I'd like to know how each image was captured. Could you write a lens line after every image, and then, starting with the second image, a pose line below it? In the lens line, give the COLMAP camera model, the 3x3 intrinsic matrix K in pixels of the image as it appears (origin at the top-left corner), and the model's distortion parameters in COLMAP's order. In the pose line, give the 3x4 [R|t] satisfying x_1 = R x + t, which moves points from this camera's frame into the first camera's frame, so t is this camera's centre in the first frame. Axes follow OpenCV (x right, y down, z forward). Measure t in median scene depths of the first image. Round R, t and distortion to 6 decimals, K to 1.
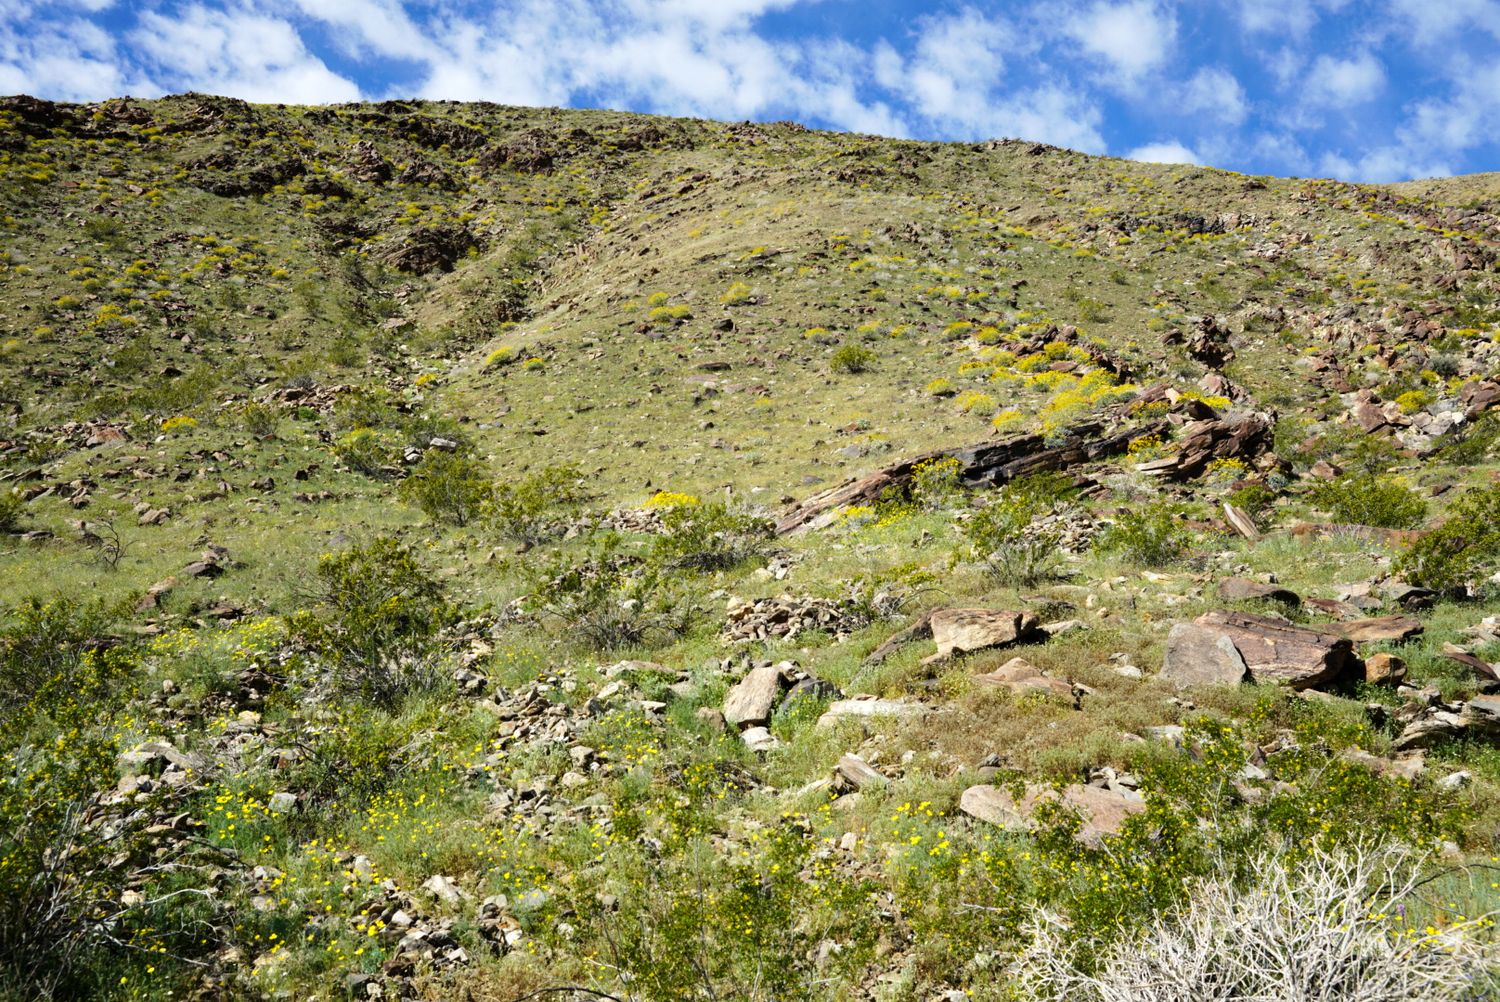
lens RADIAL K [[1385.3, 0, 783.1], [0, 1385.3, 496.2], [0, 0, 1]] dist [-0.003043, 0.000000]
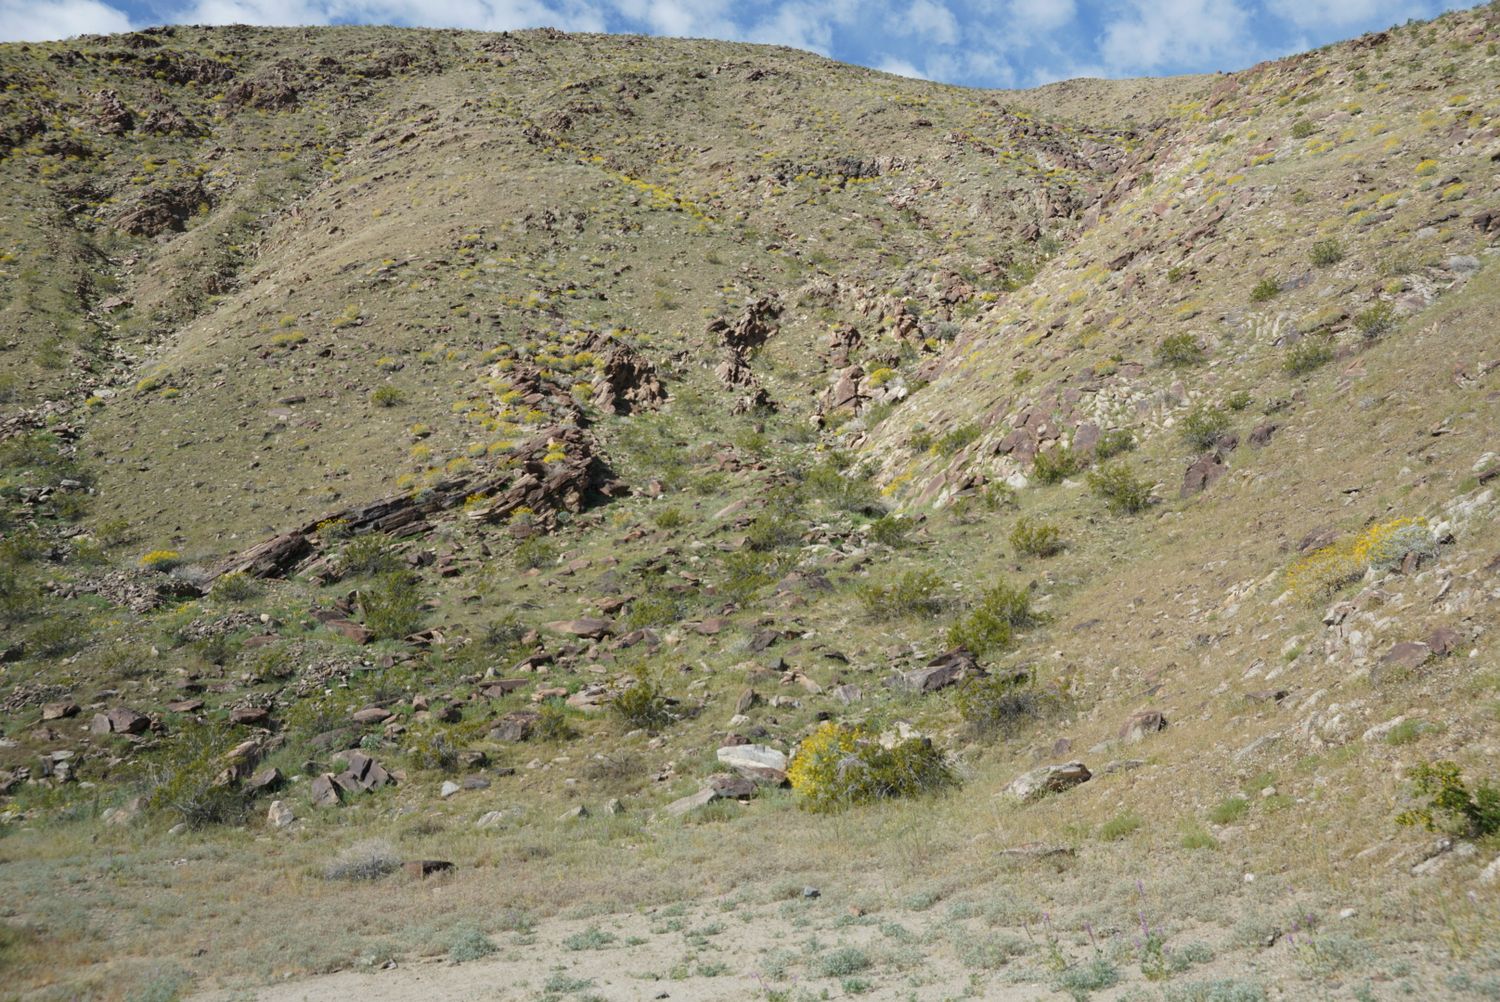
lens RADIAL K [[1385.3, 0, 778.1], [0, 1385.3, 490.1], [0, 0, 1]] dist [-0.003043, 0.000000]
pose [[0.994553, -0.036816, 0.097517, 0.116901], [0.026576, 0.994190, 0.104306, -0.053679], [-0.100790, -0.101146, 0.989753, -0.171740]]
